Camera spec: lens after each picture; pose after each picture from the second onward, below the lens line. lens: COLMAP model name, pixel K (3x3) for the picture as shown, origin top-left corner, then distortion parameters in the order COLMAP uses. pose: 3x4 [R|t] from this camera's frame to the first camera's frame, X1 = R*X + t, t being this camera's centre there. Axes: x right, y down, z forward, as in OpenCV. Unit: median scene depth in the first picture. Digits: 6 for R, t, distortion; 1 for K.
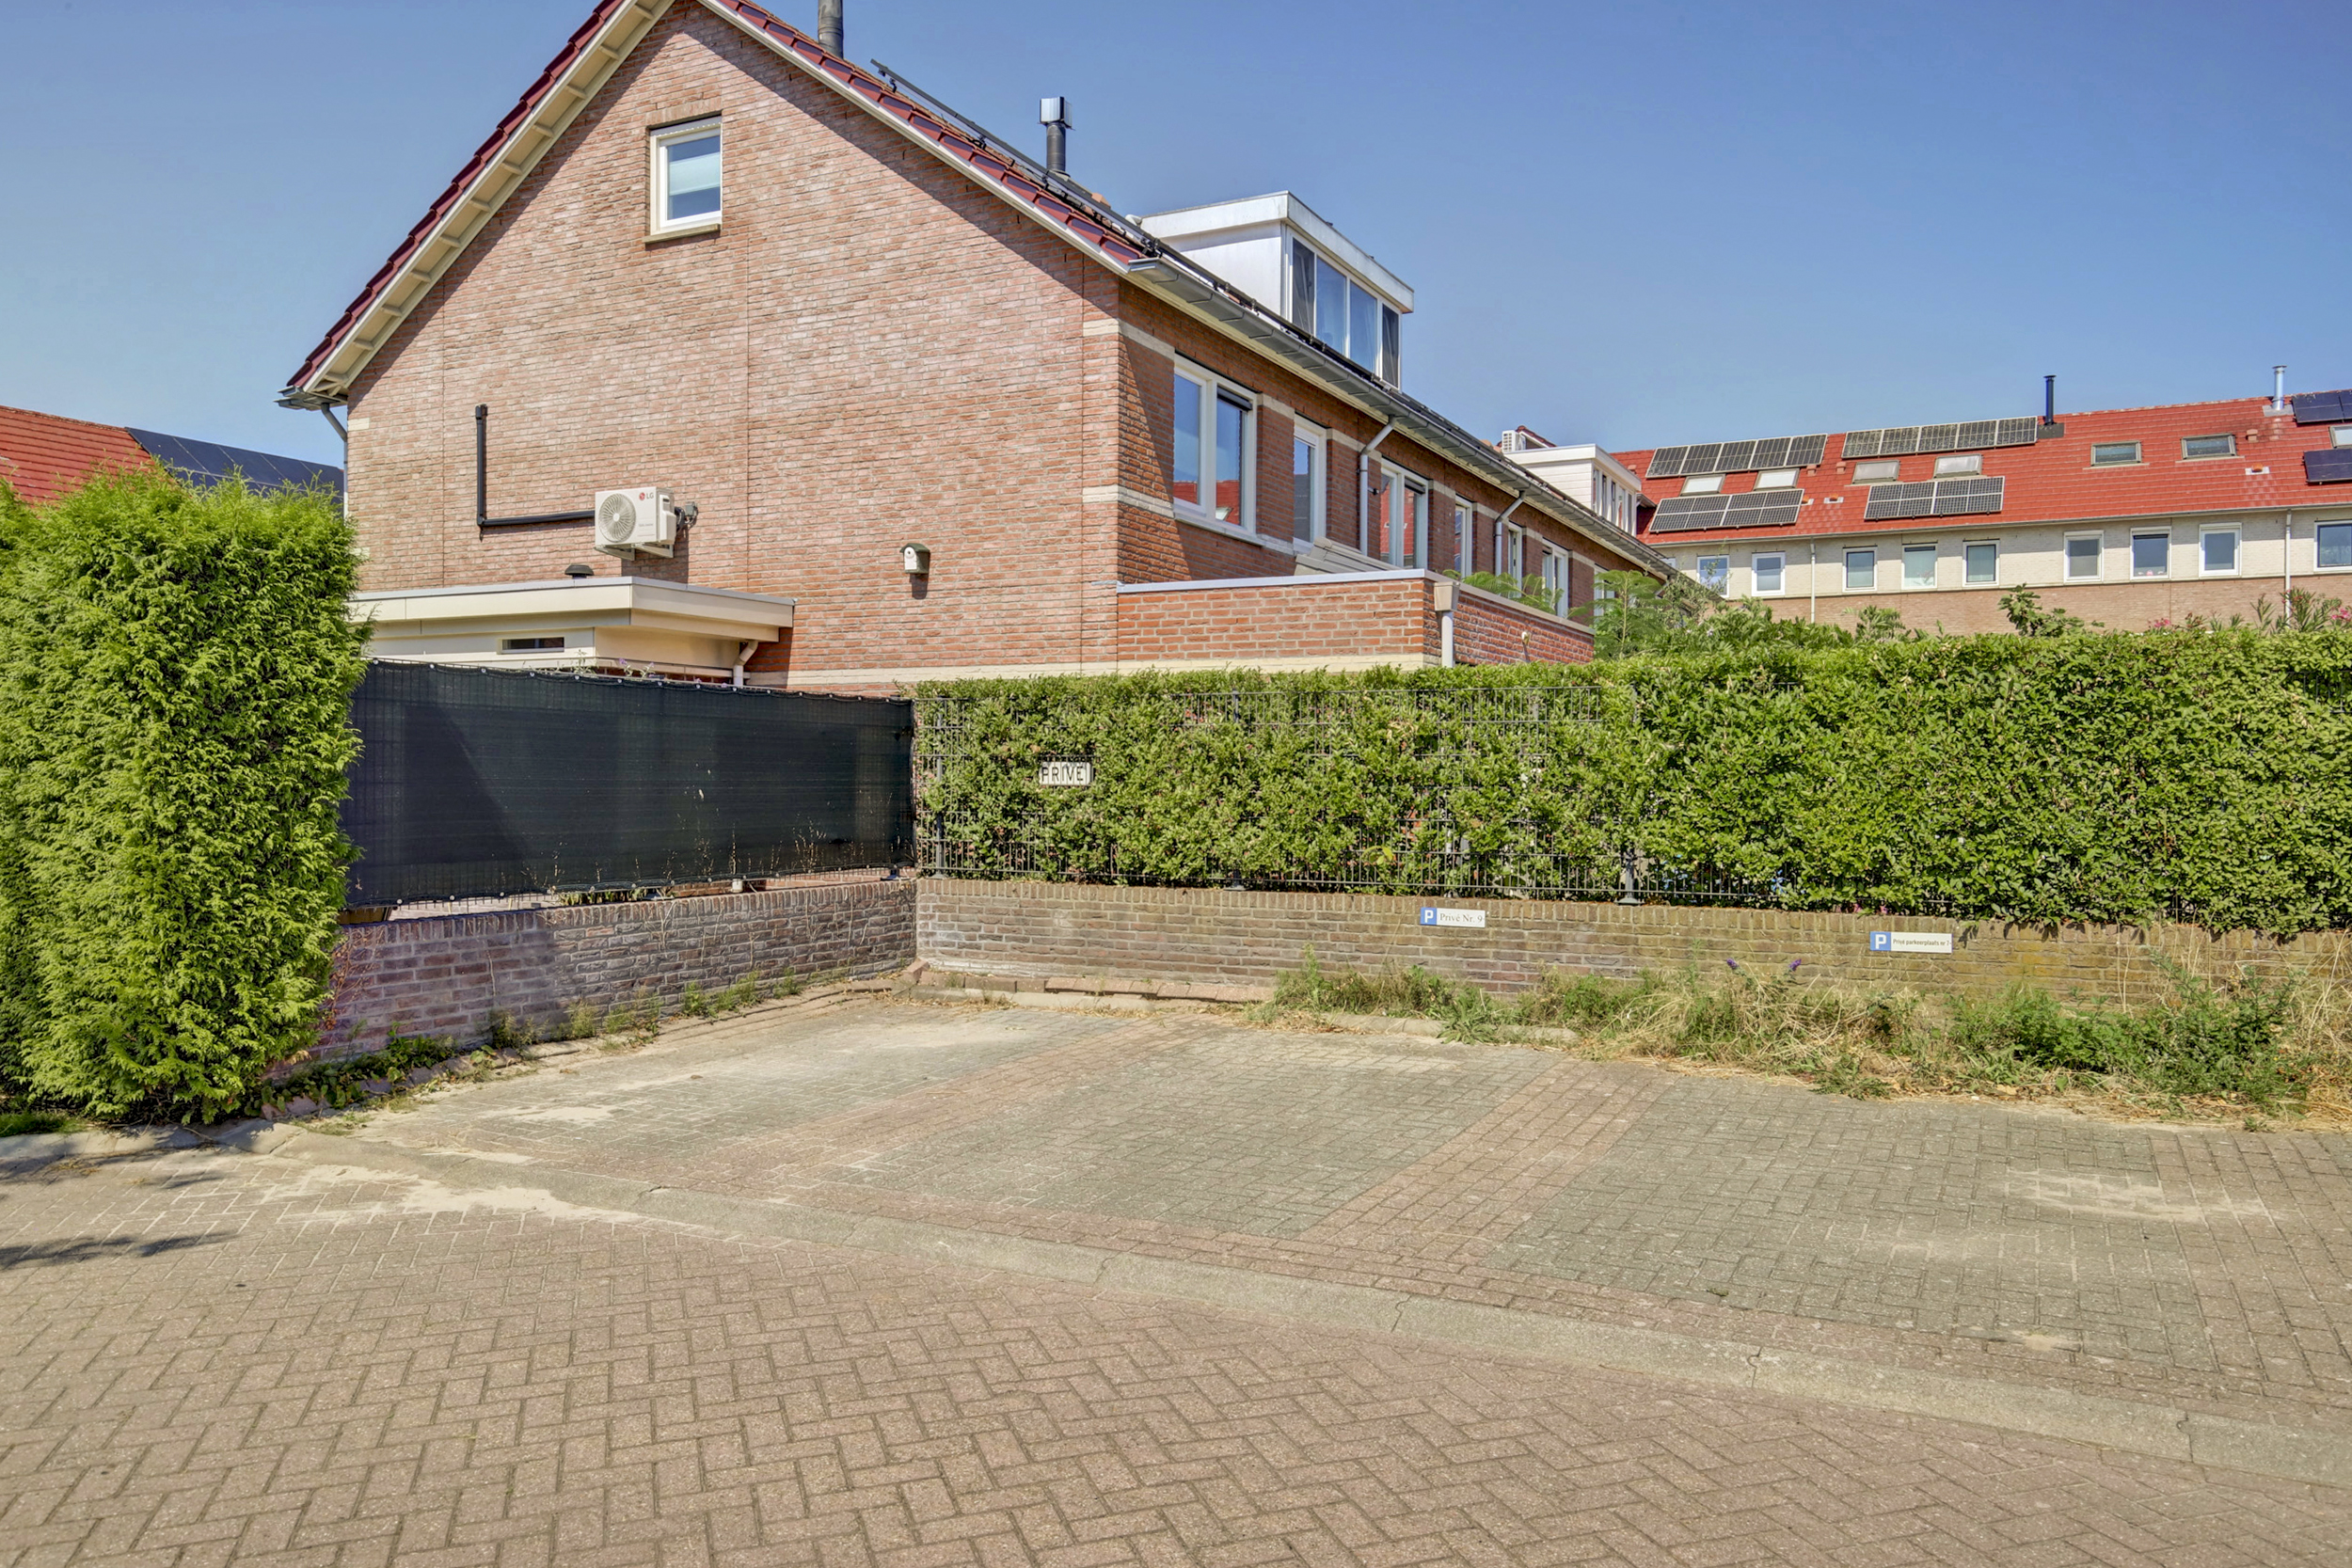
lens RADIAL K [[1672.5, 0, 1170.5], [0, 1672.5, 780.7], [0, 0, 1]] dist [0.005215, 0.000696]
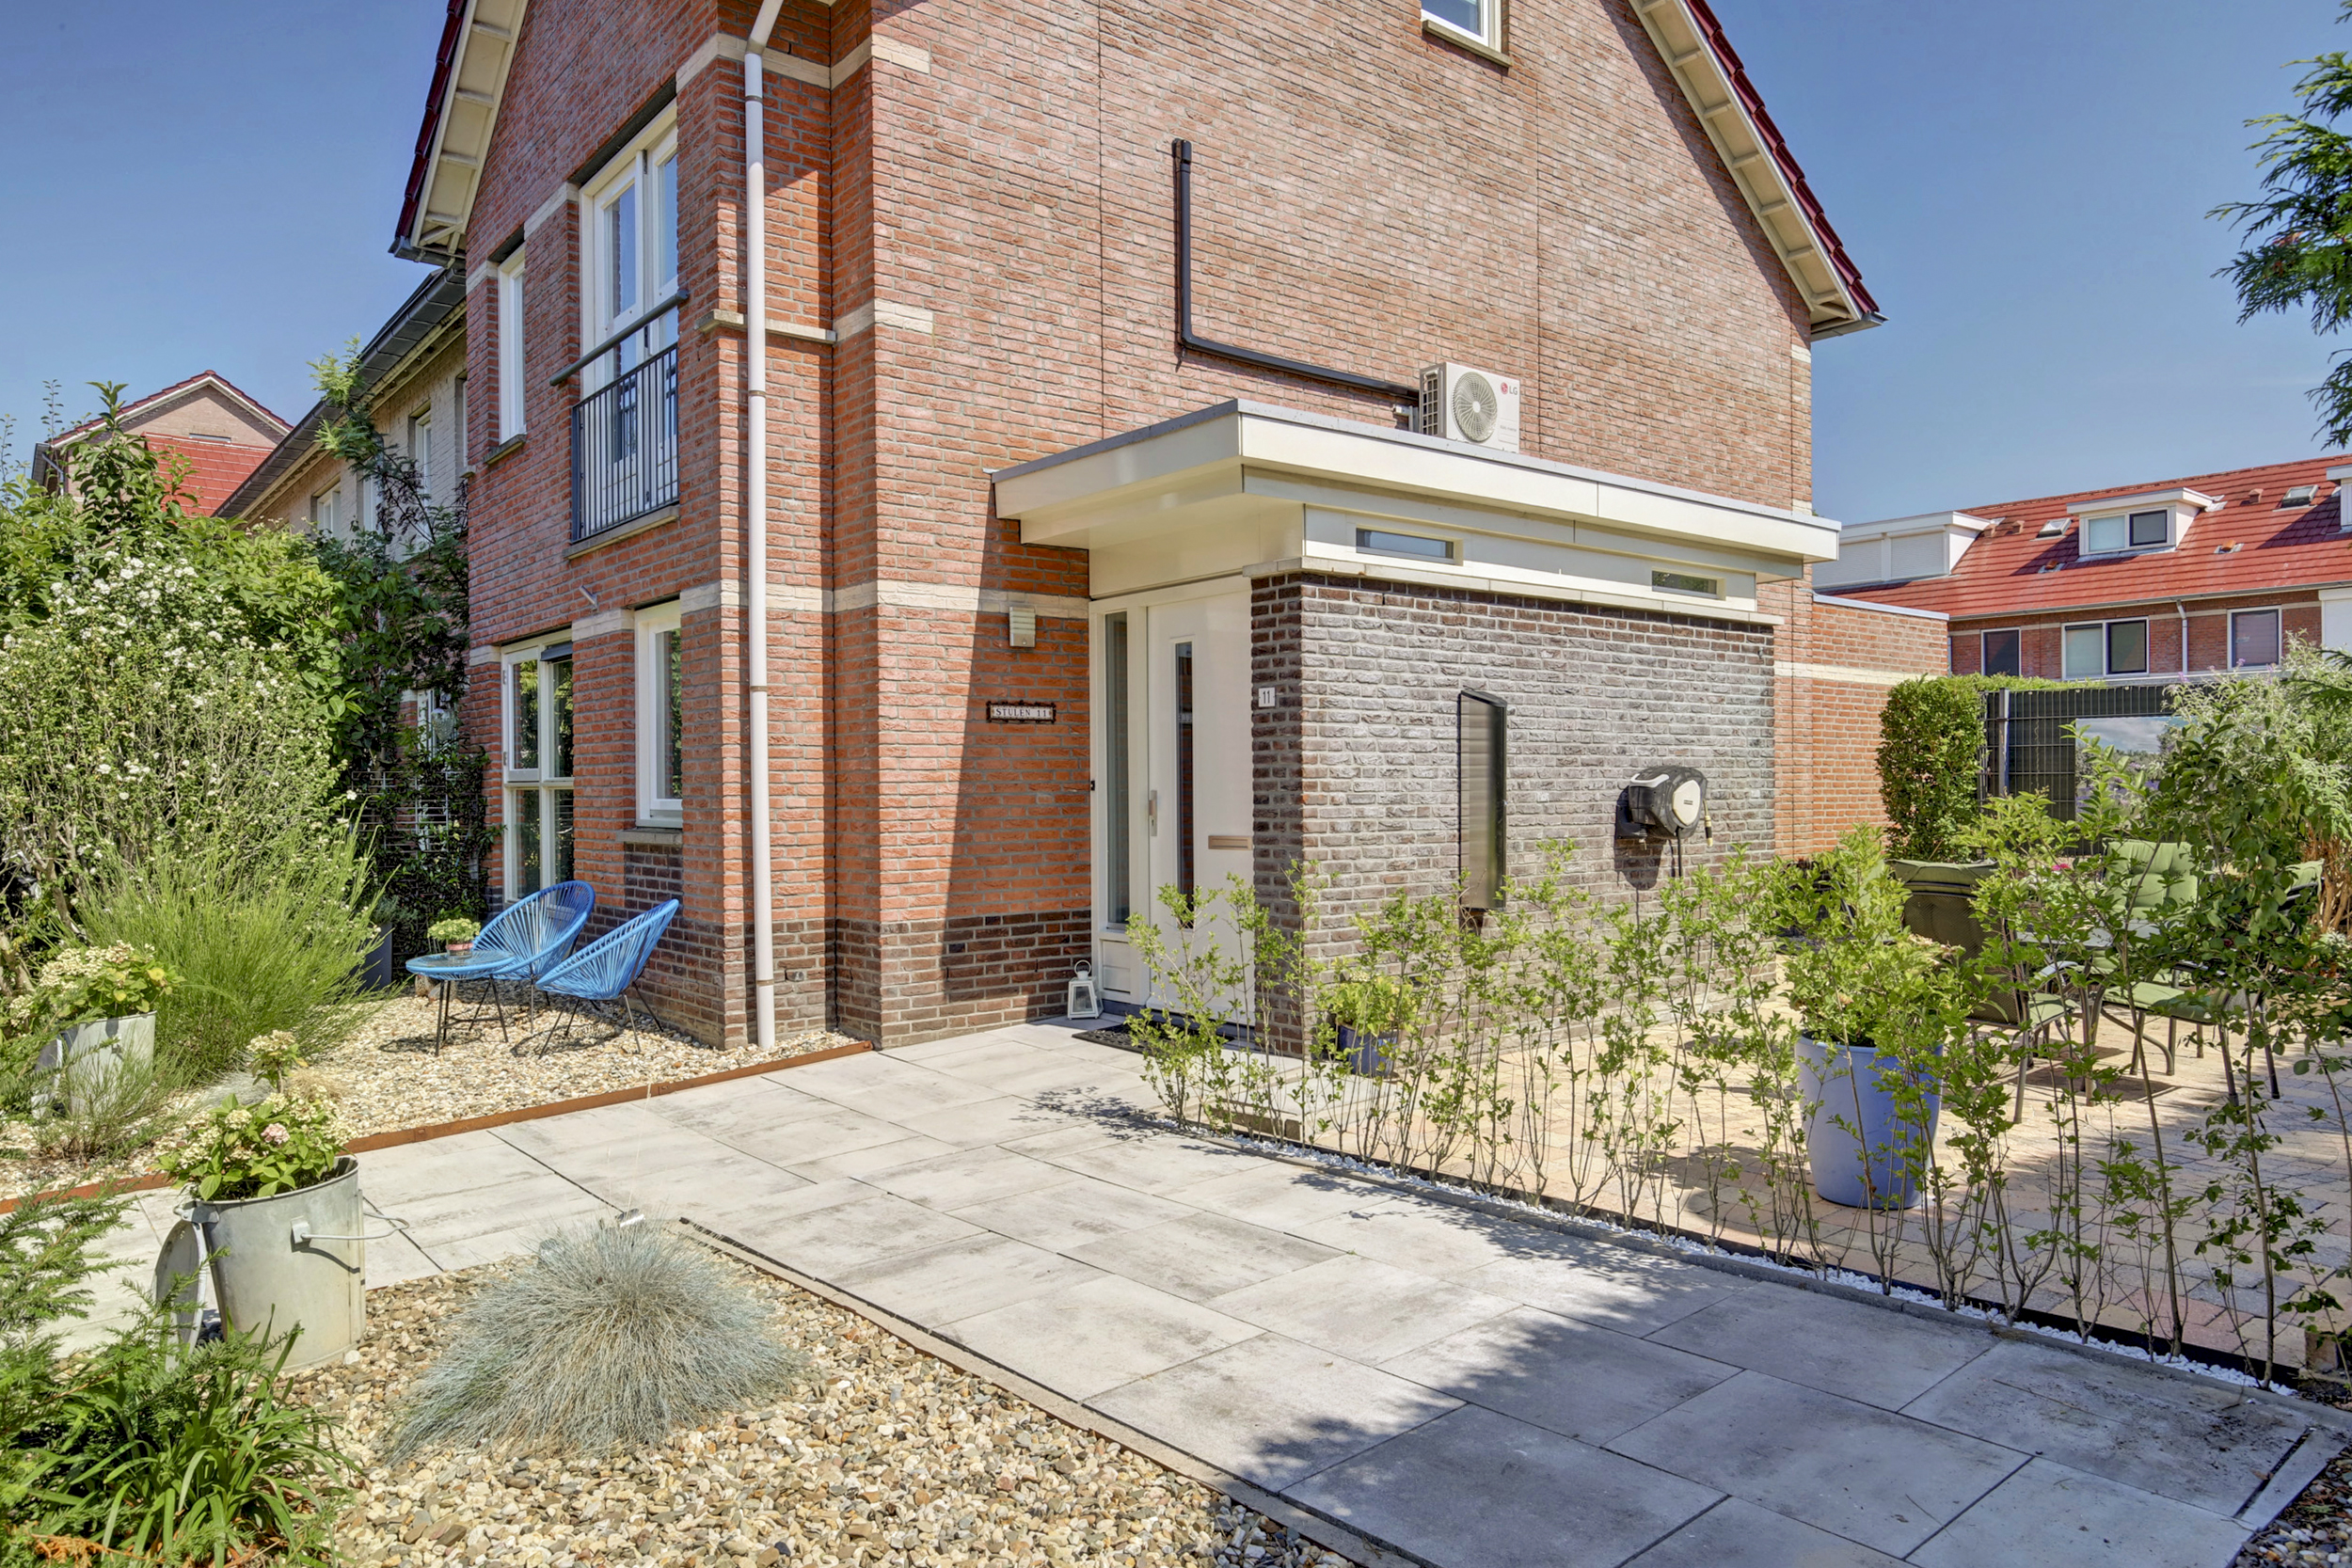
lens RADIAL K [[1543.9, 0, 1154.9], [0, 1543.9, 789.2], [0, 0, 1]] dist [-0.003141, 0.007095]
pose [[0.415755, -0.007183, 0.909448, -0.971506], [0.008624, 0.999955, 0.003955, 0.002789], [-0.909436, 0.006199, 0.415798, 0.833674]]
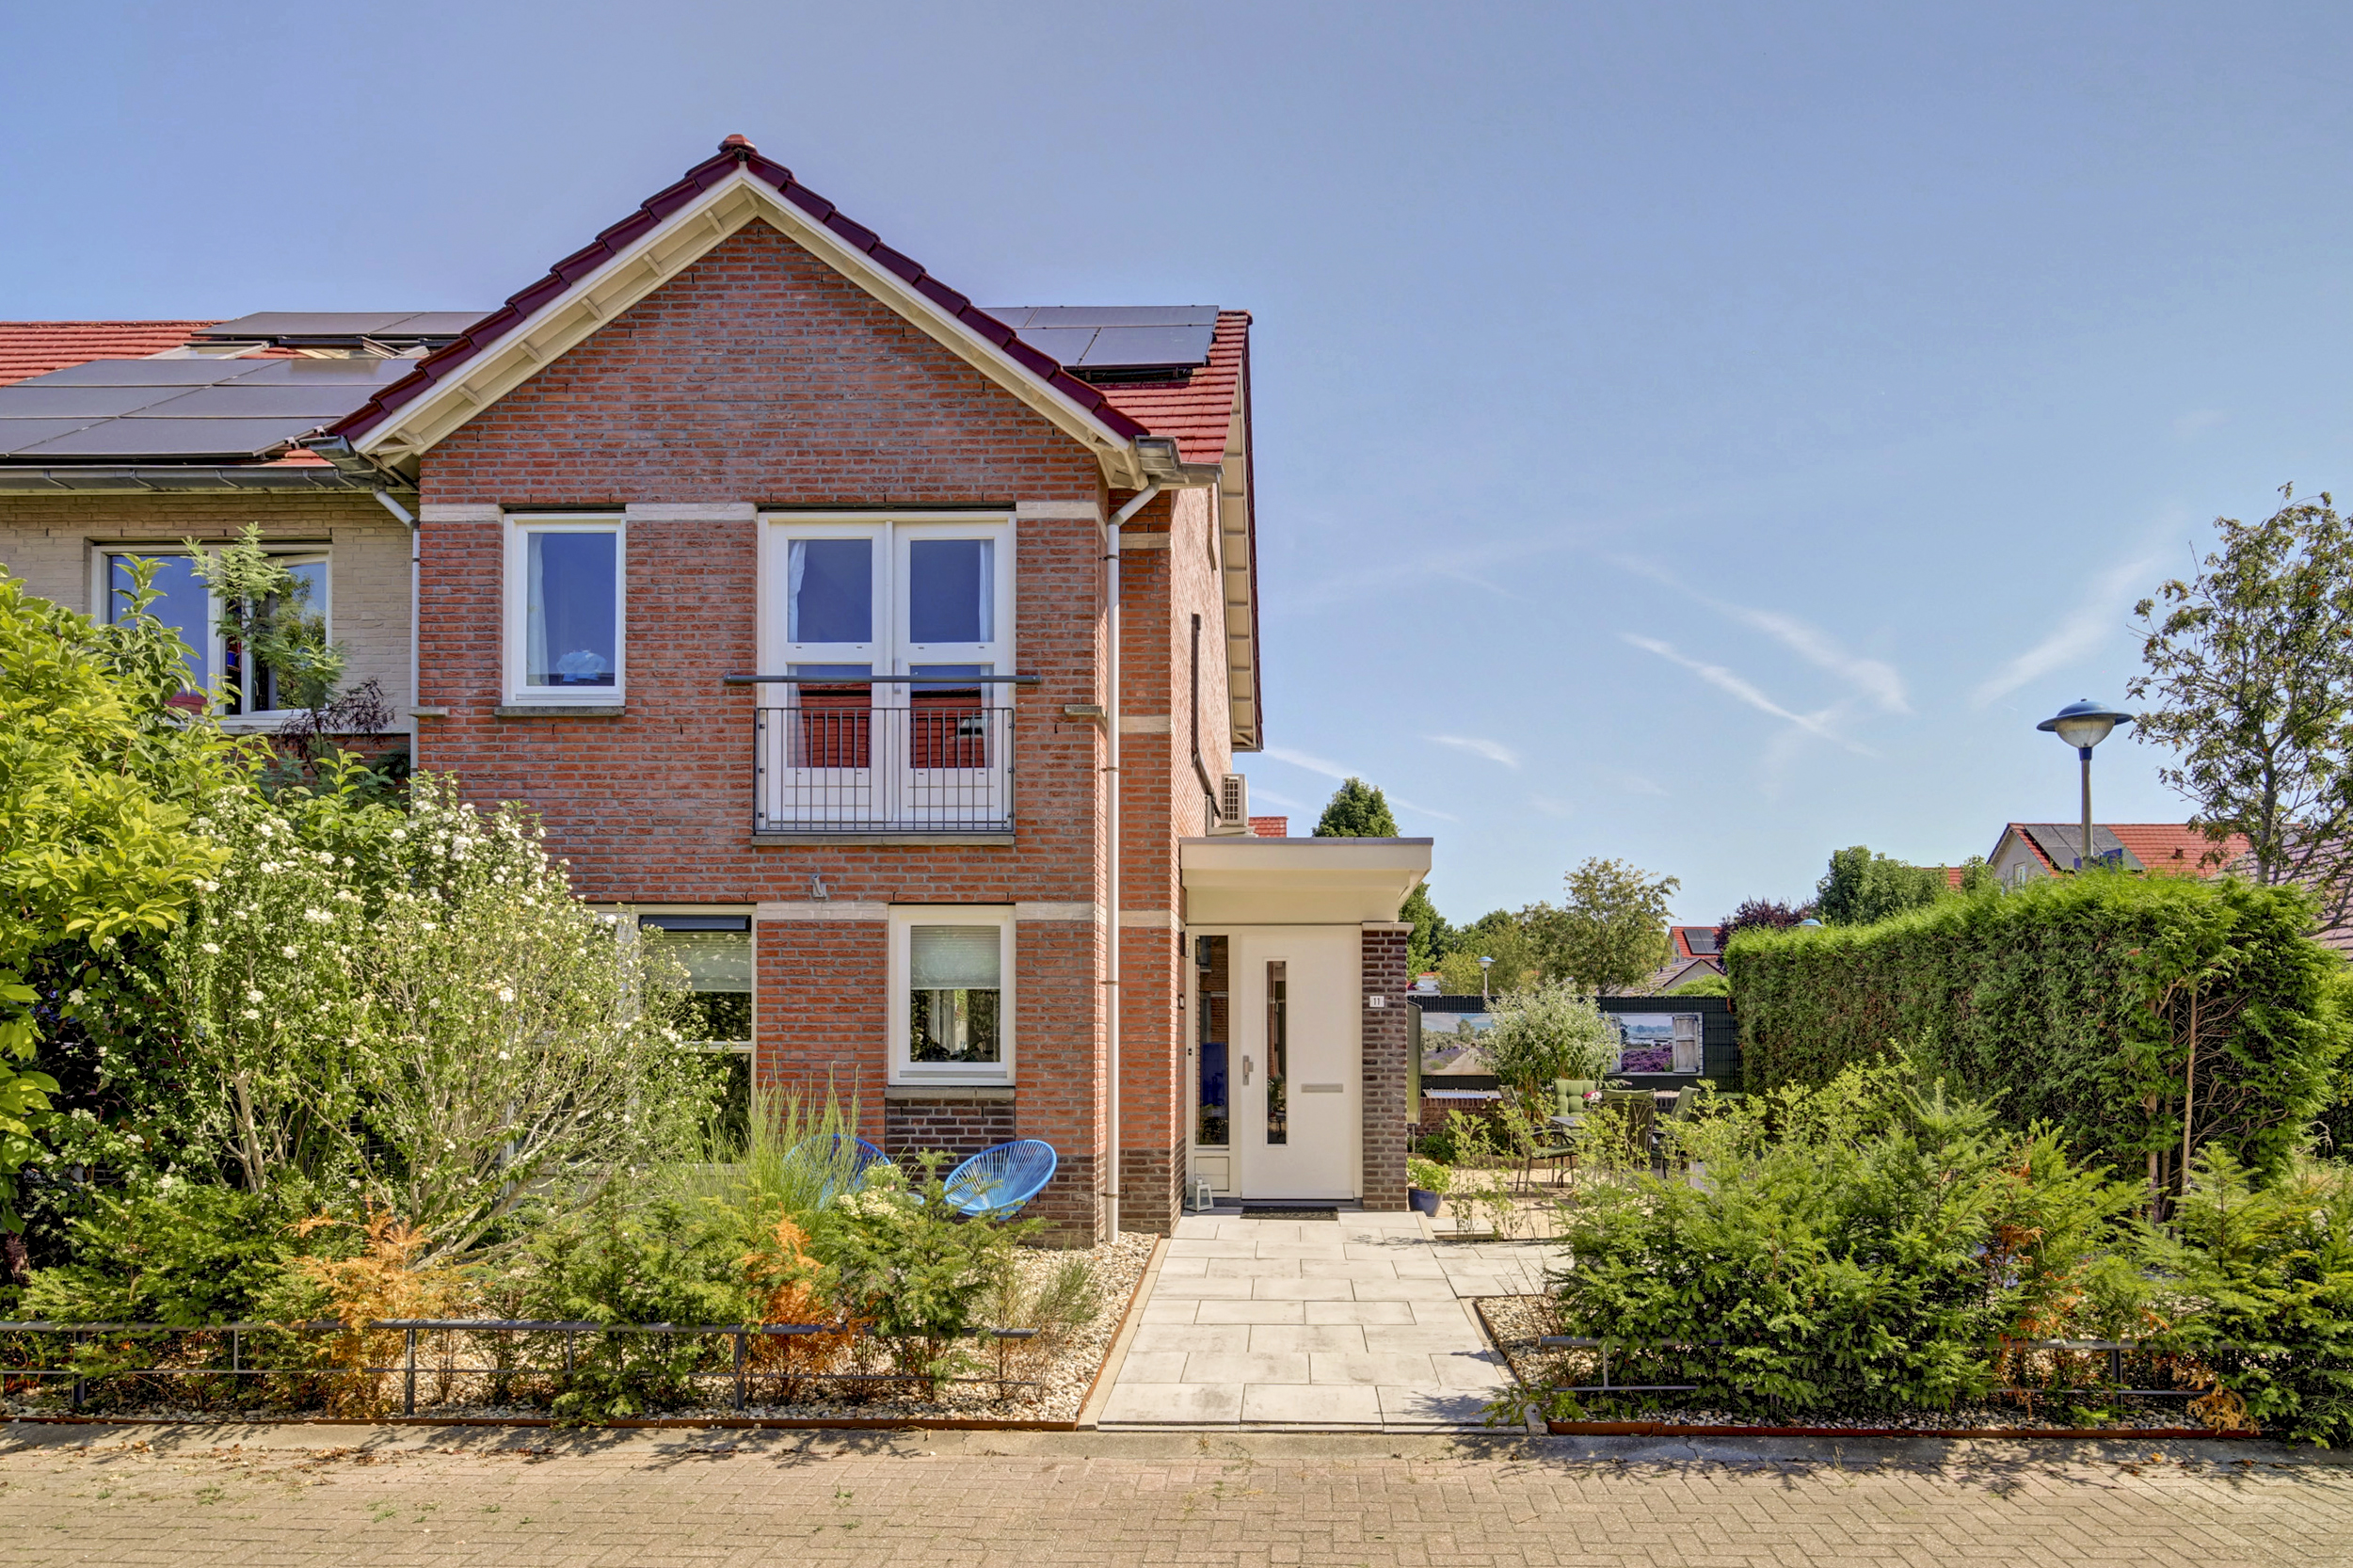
lens RADIAL K [[1525.2, 0, 1181.1], [0, 1525.2, 1026.2], [0, 0, 1]] dist [-0.006563, 0.000880]
pose [[-0.427362, 0.000804, 0.904080, -1.198494], [-0.004469, 0.999986, -0.003002, -0.007618], [-0.904069, -0.005324, -0.427353, 1.426135]]
